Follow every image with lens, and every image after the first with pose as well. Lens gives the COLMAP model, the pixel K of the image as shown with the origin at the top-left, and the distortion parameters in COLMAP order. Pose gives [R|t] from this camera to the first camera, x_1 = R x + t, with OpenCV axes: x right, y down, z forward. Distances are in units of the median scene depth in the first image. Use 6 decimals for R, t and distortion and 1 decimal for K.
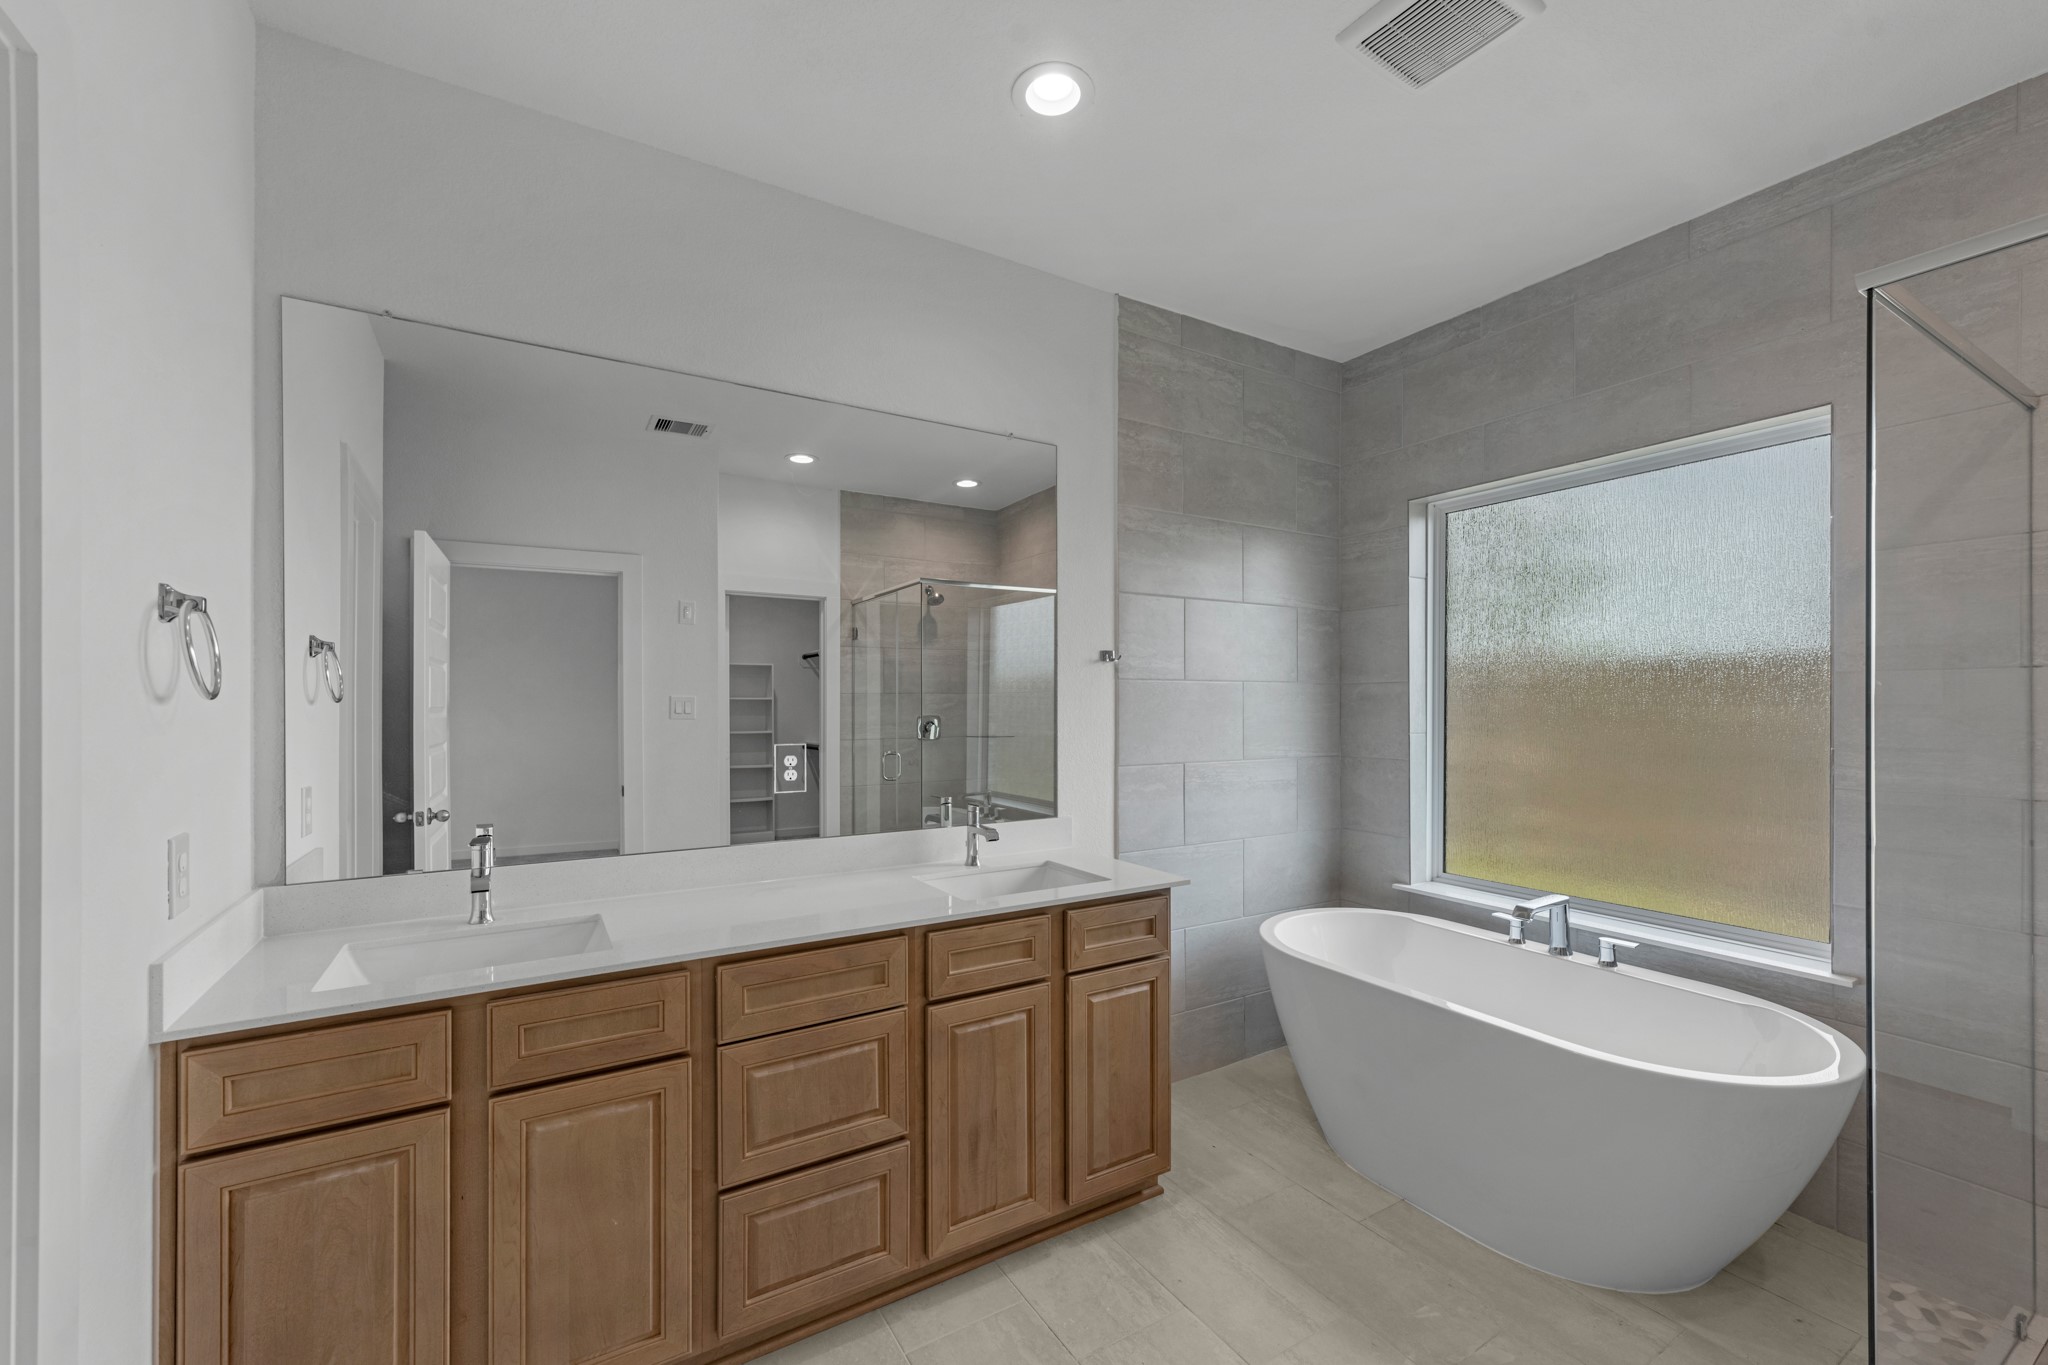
lens RADIAL K [[822.8, 0, 1017.4], [0, 822.8, 694.6], [0, 0, 1]] dist [0.009518, 0.000037]
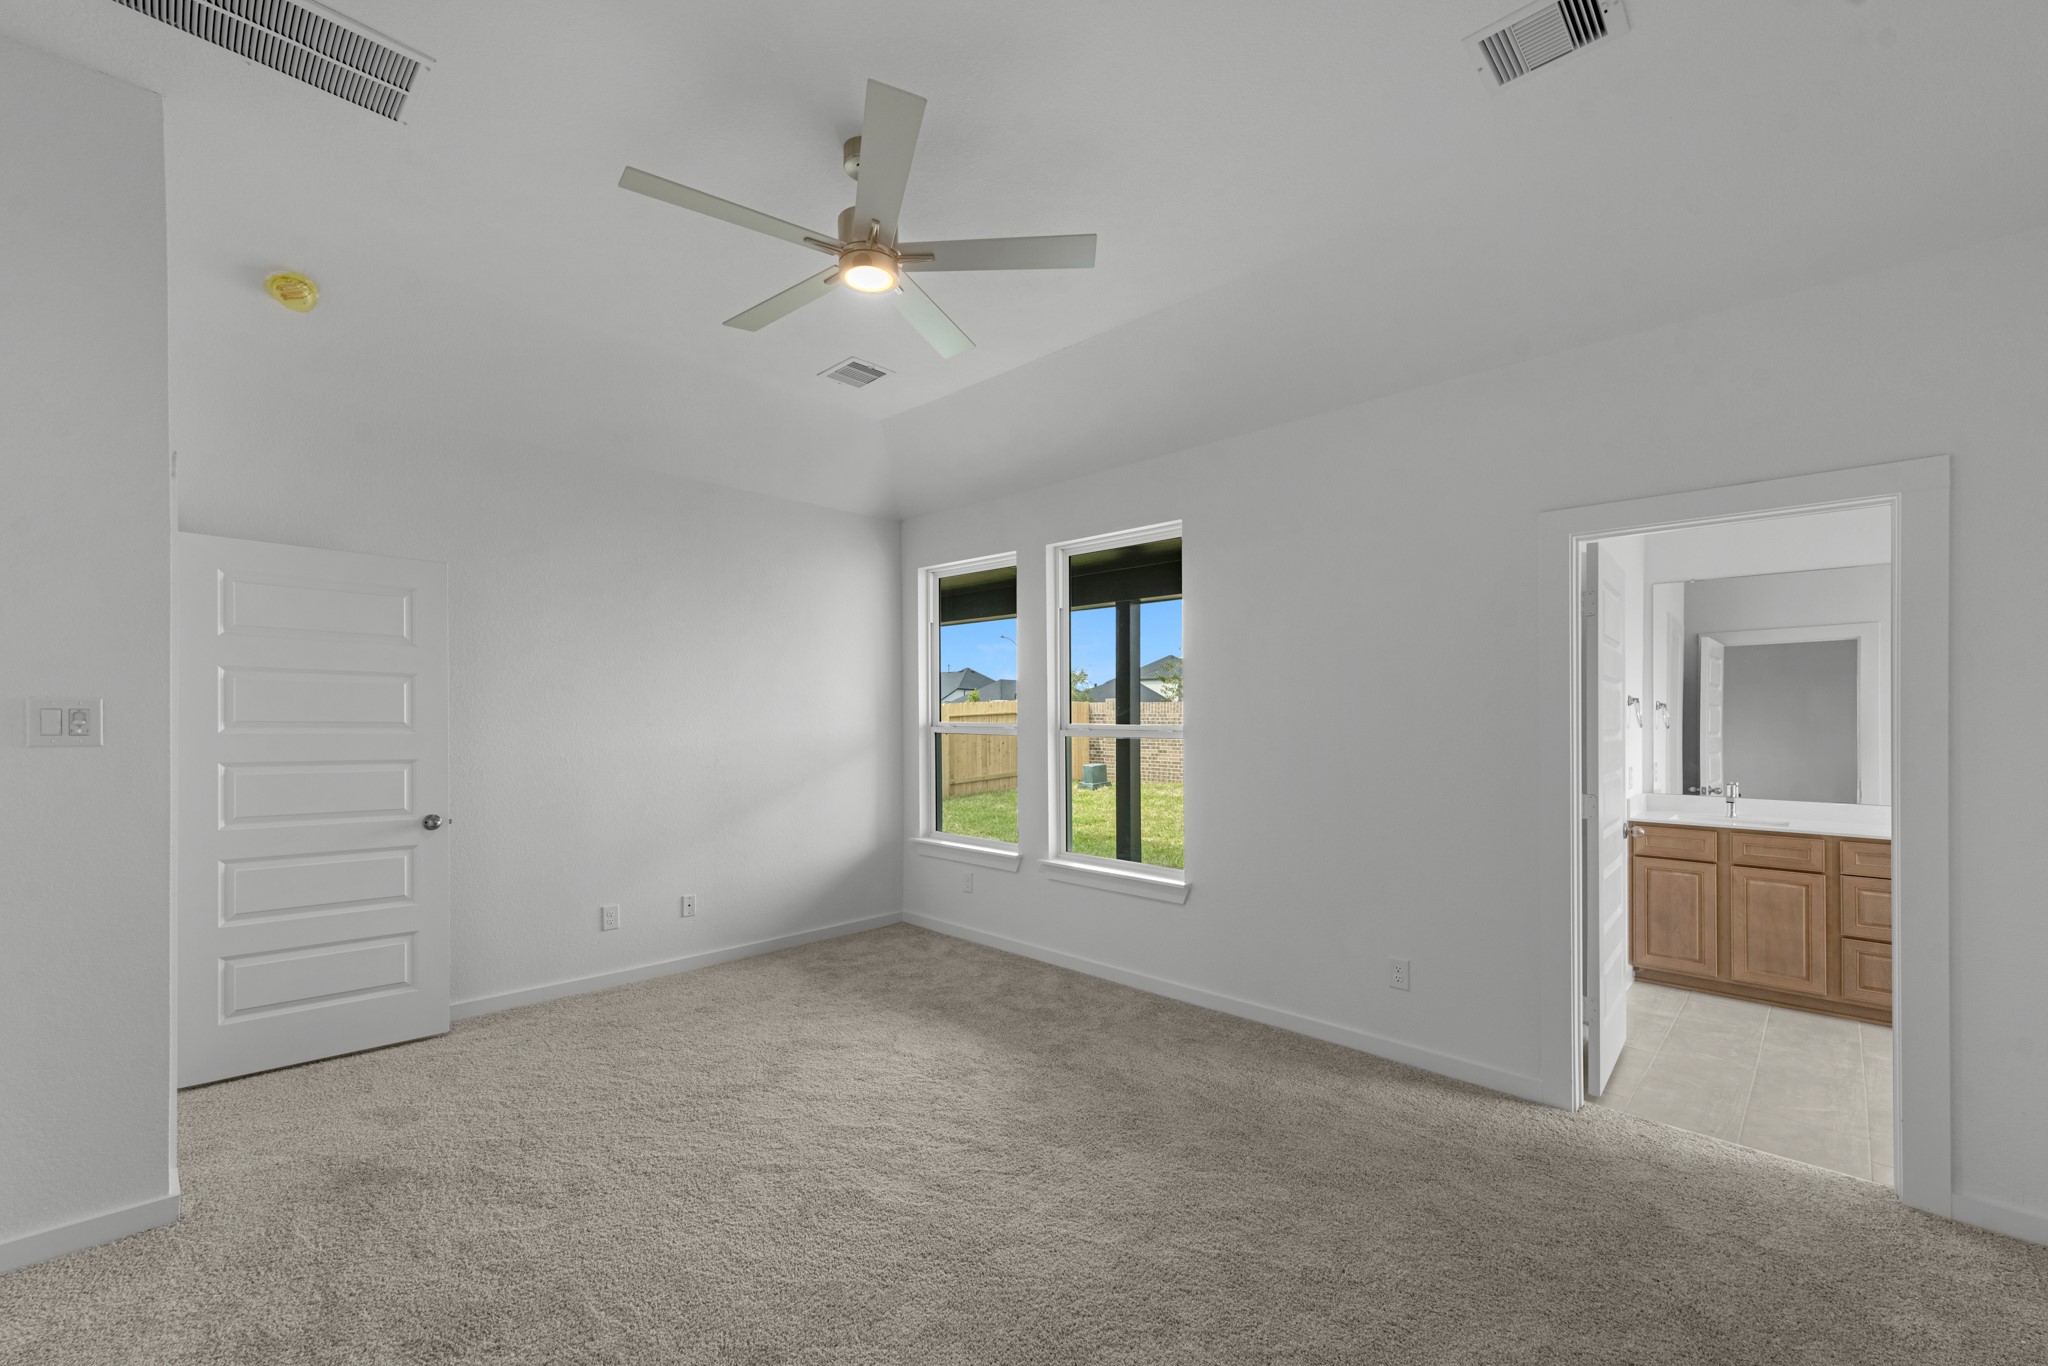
lens RADIAL K [[822.8, 0, 988.1], [0, 822.8, 724.5], [0, 0, 1]] dist [0.009518, 0.000037]
pose [[0.233281, 0.007625, -0.972380, 1.493640], [-0.000100, 0.999969, 0.007817, -0.027833], [0.972409, -0.001727, 0.233274, -2.093286]]
